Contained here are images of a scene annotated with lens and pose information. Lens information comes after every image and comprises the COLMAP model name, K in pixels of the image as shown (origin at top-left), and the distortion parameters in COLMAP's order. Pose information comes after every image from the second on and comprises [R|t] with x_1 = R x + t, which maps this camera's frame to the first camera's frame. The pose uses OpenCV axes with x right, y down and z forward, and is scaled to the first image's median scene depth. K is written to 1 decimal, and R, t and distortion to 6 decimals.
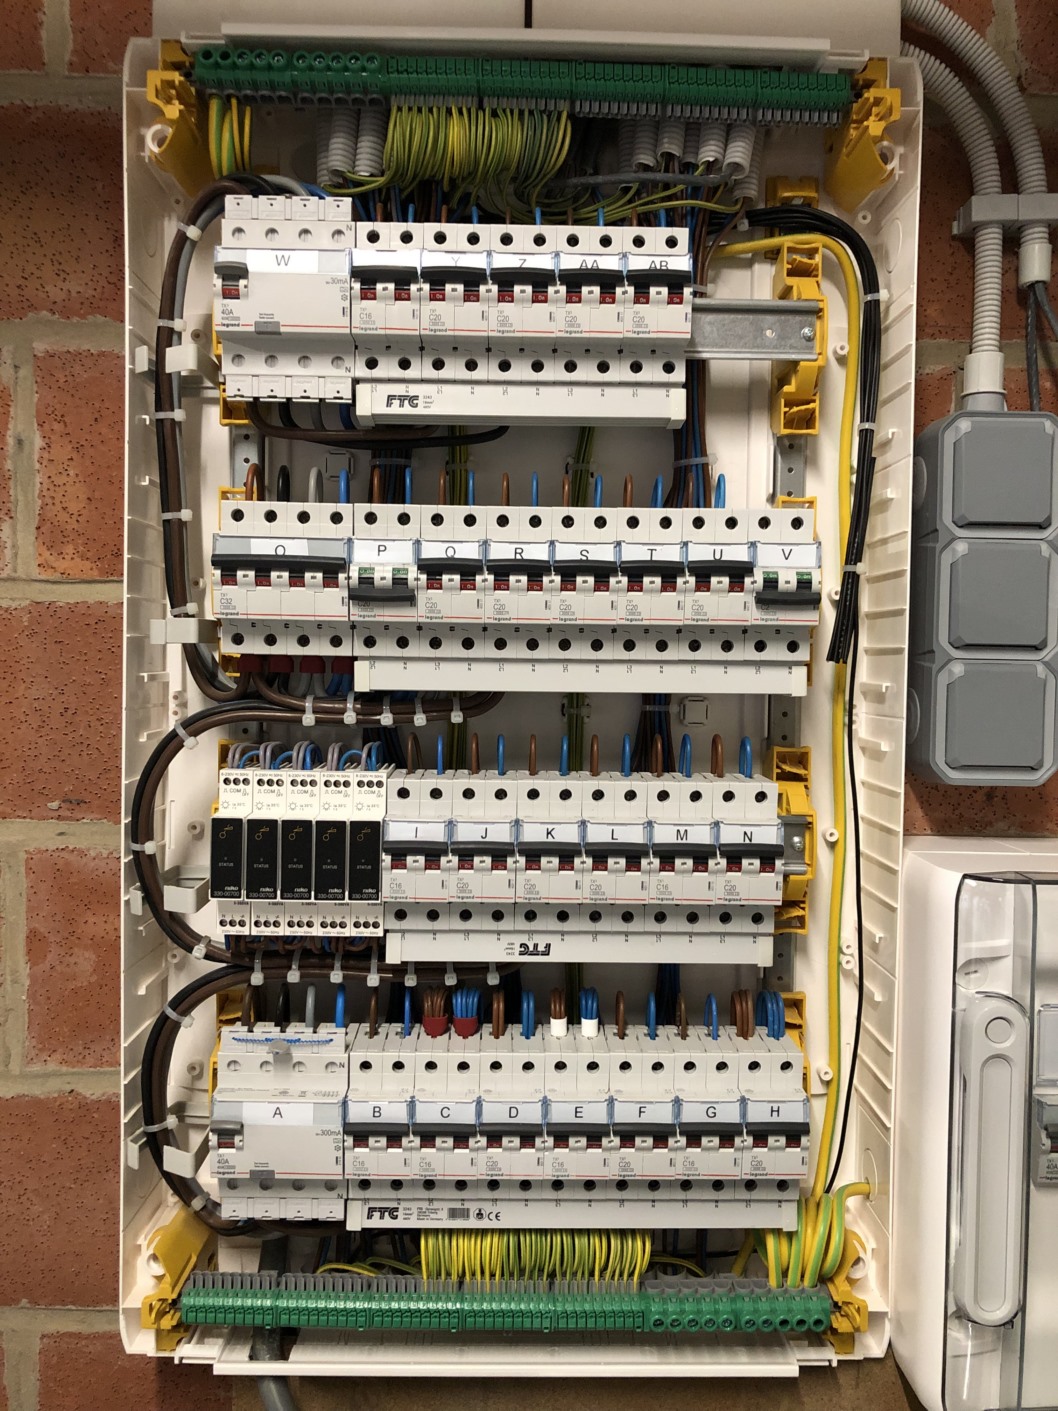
lens RADIAL K [[1146.9, 0, 523.5], [0, 1146.9, 700.5], [0, 0, 1]] dist [0.001015, -0.006276]
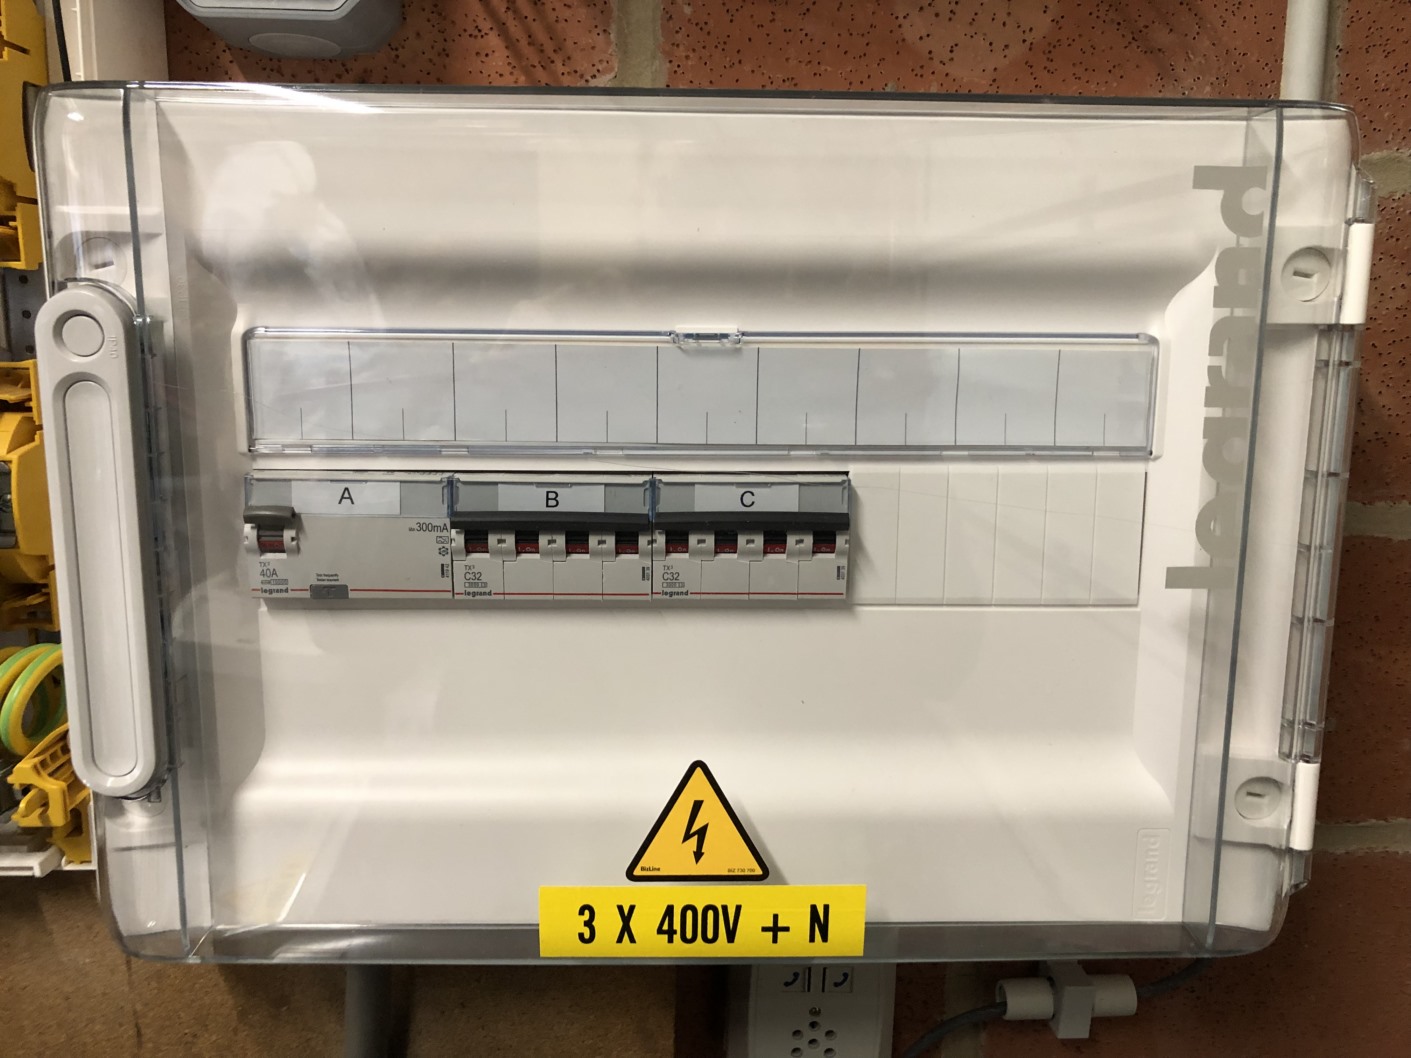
lens RADIAL K [[1146.9, 0, 707.3], [0, 1146.9, 533.6], [0, 0, 1]] dist [0.001015, -0.006276]
pose [[0.999759, -0.010036, 0.019537, 0.700699], [0.007095, 0.989383, 0.145160, 0.292287], [-0.020786, -0.144986, 0.989215, 0.352496]]
